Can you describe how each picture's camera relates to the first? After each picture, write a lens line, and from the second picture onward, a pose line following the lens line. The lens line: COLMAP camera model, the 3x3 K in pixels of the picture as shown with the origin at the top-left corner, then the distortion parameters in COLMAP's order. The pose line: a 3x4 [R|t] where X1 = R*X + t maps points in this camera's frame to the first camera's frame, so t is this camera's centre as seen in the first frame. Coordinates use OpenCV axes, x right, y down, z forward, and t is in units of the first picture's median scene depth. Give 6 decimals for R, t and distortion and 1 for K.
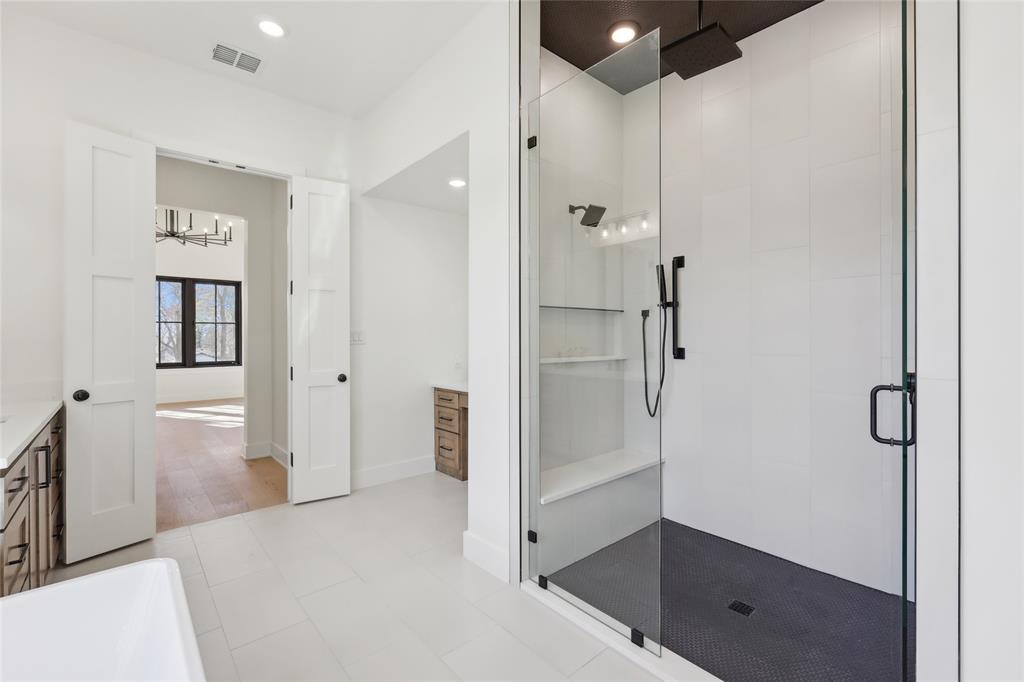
lens RADIAL K [[453.2, 0, 516.5], [0, 453.2, 335.8], [0, 0, 1]] dist [0.007278, 0.000229]
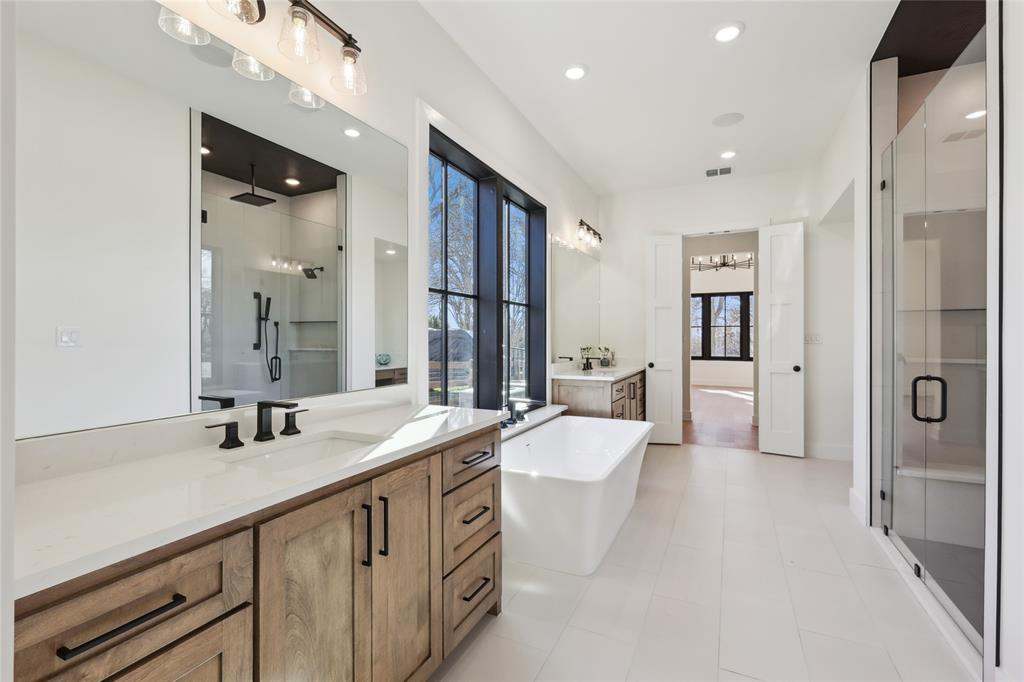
lens RADIAL K [[453.2, 0, 513.5], [0, 453.2, 341.9], [0, 0, 1]] dist [0.007278, 0.000229]
pose [[0.398313, 0.014998, -0.917127, 0.426137], [-0.004573, 0.999886, 0.014365, -0.000080], [0.917238, -0.001527, 0.398336, -0.245554]]
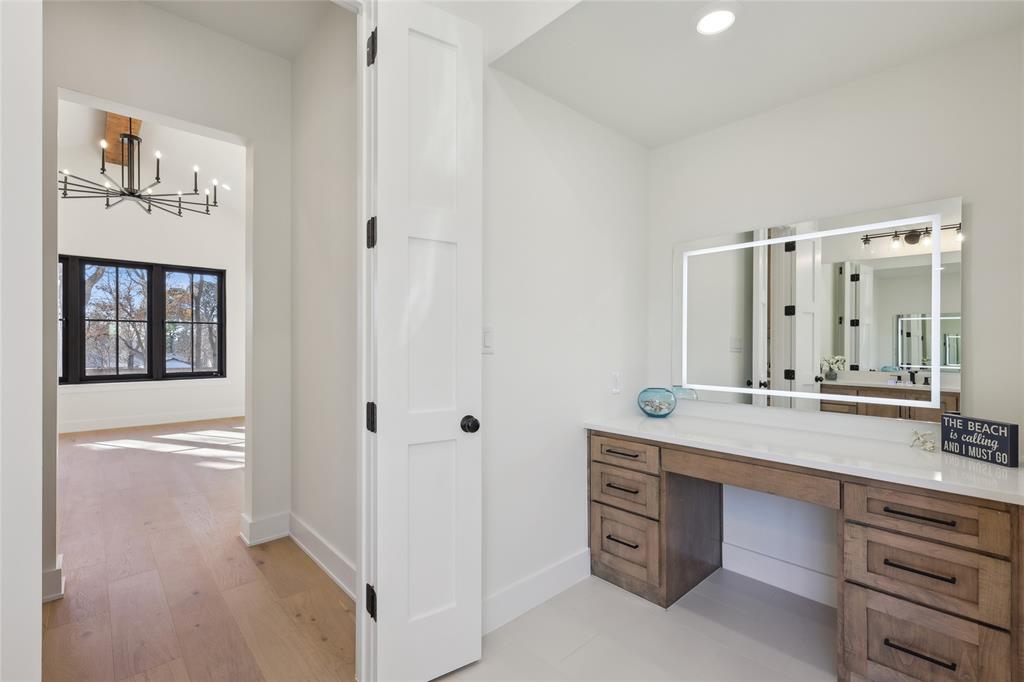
lens RADIAL K [[453.2, 0, 509.3], [0, 453.2, 343.9], [0, 0, 1]] dist [0.007278, 0.000229]
pose [[0.999513, 0.005137, 0.030786, -0.300761], [-0.005274, 0.999977, 0.004359, 0.003761], [-0.030763, -0.004519, 0.999517, 0.432051]]
